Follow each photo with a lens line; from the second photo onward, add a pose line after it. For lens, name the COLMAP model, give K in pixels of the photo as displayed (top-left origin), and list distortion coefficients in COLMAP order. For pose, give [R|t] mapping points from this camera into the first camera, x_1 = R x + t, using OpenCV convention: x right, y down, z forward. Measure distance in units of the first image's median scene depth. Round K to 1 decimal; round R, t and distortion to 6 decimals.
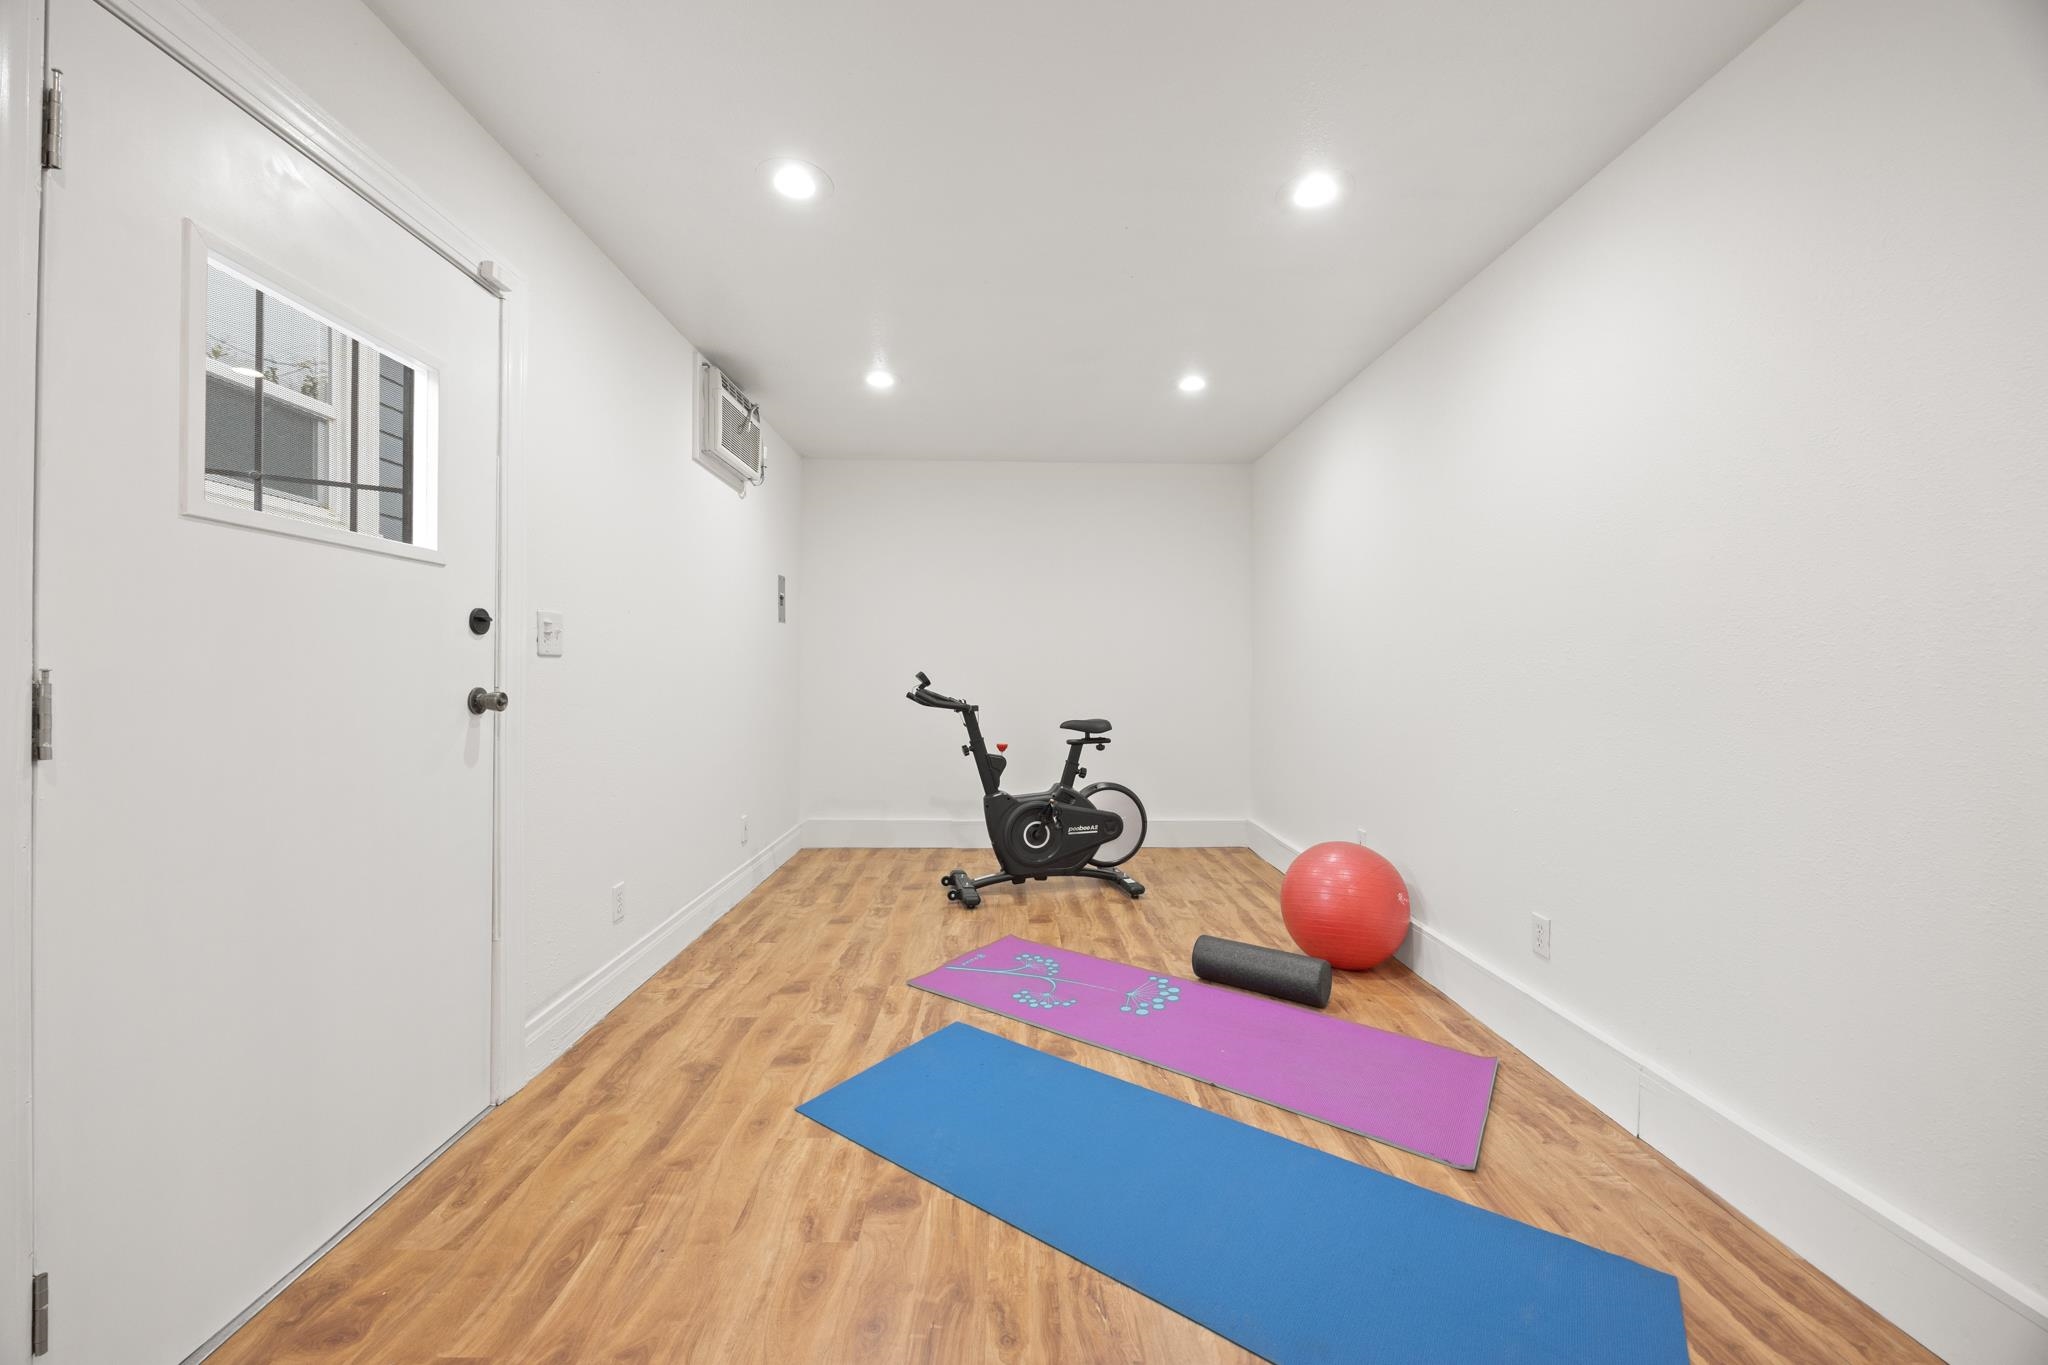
lens RADIAL K [[772.0, 0, 1020.4], [0, 772.0, 675.7], [0, 0, 1]] dist [-0.006085, 0.000923]
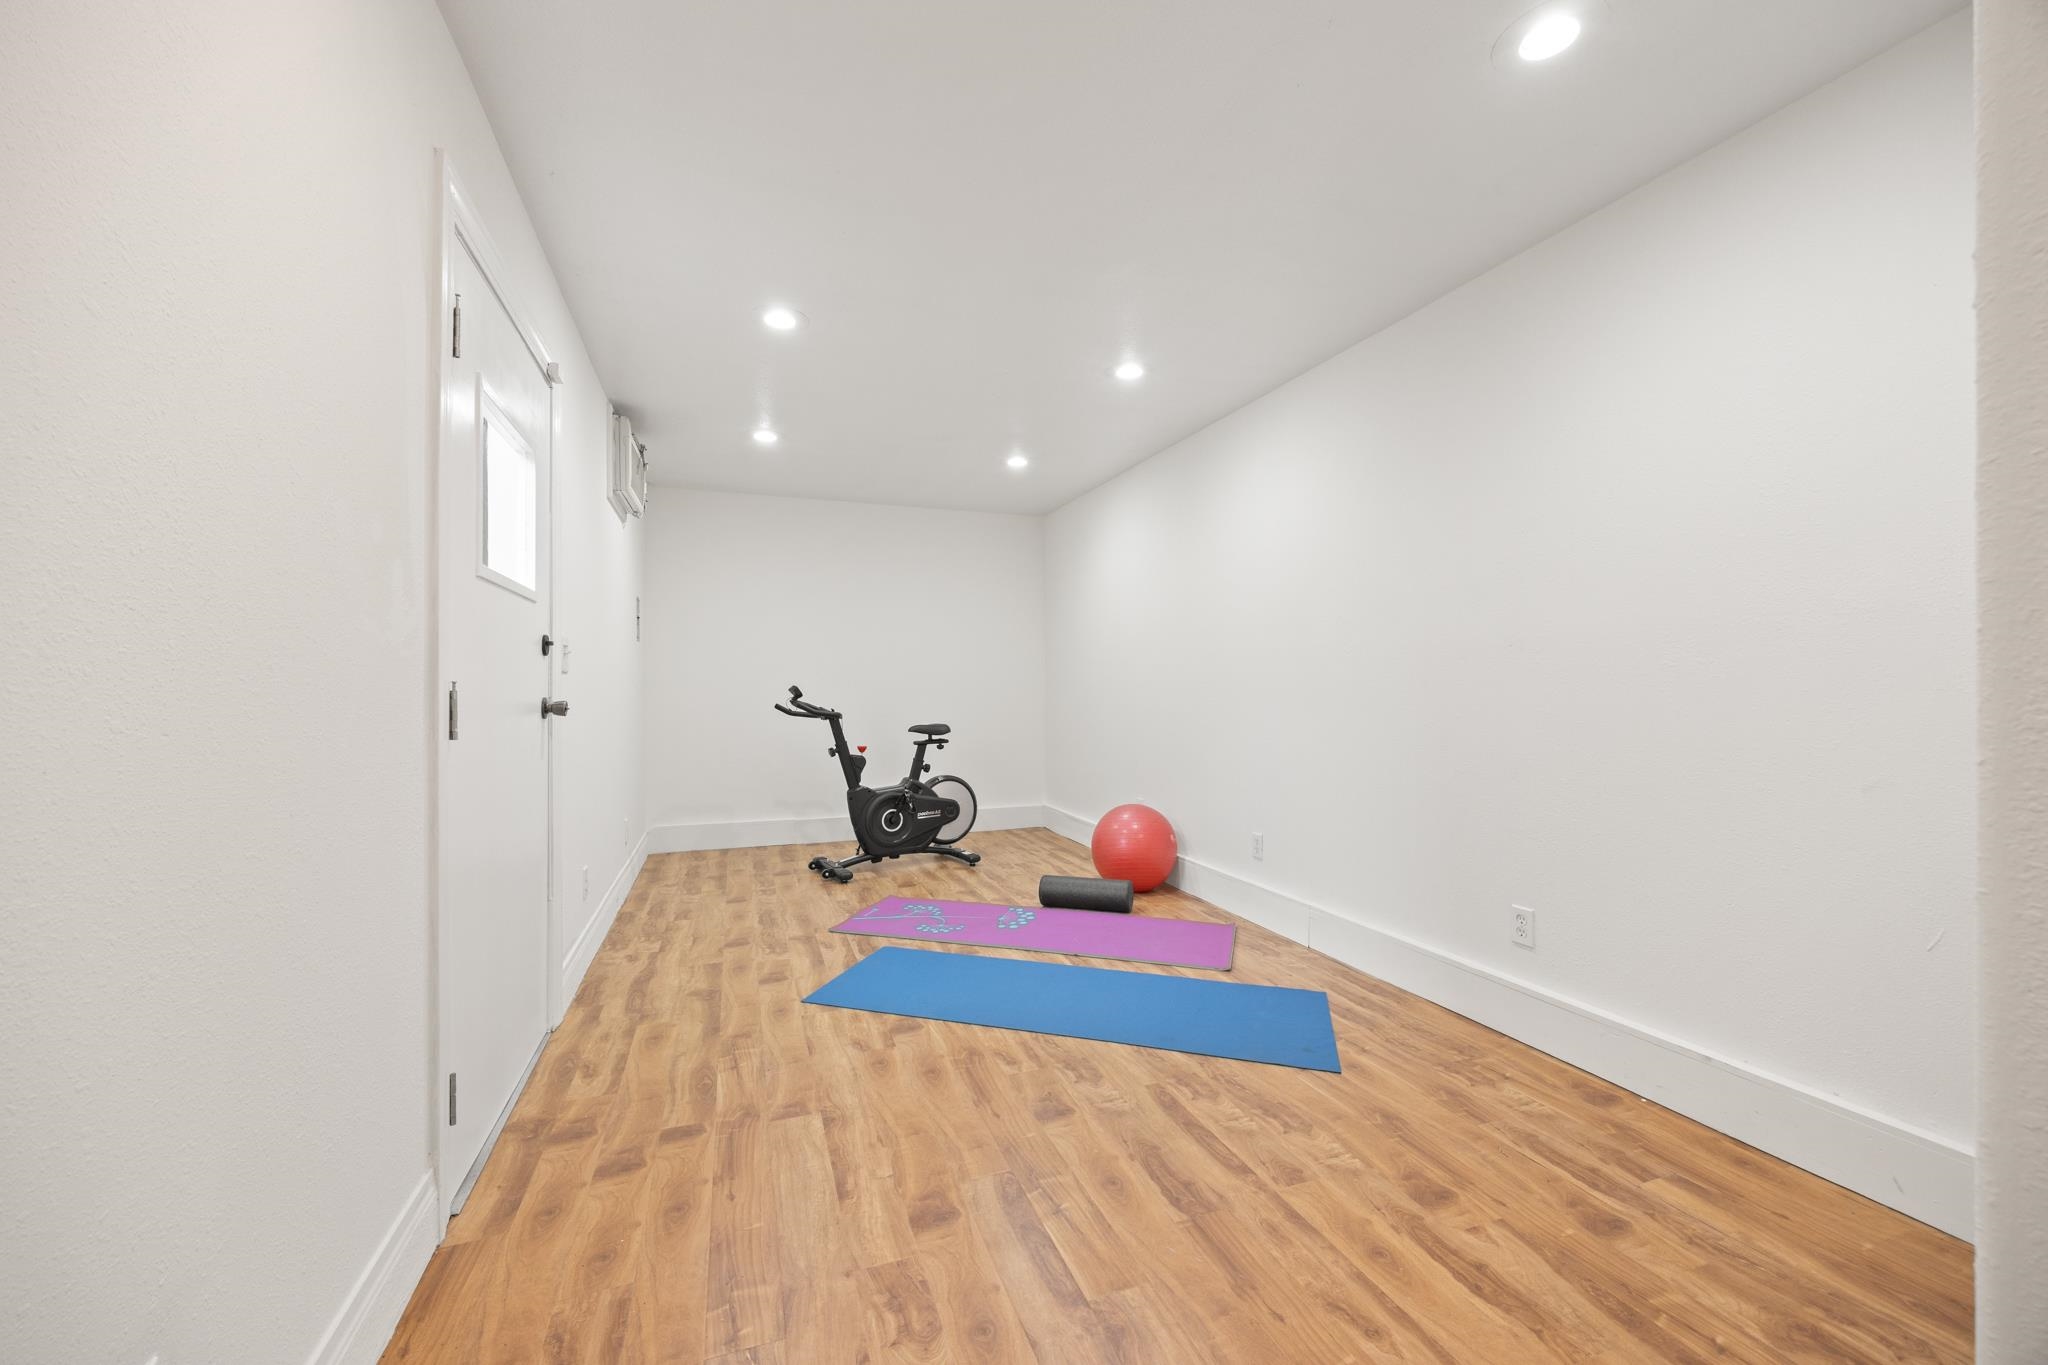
lens RADIAL K [[772.0, 0, 1027.8], [0, 772.0, 684.6], [0, 0, 1]] dist [-0.006085, 0.000923]
pose [[0.945696, -0.004950, 0.325014, -0.272653], [0.007786, 0.999942, -0.007427, 0.007864], [-0.324959, 0.009554, 0.945680, -0.338804]]
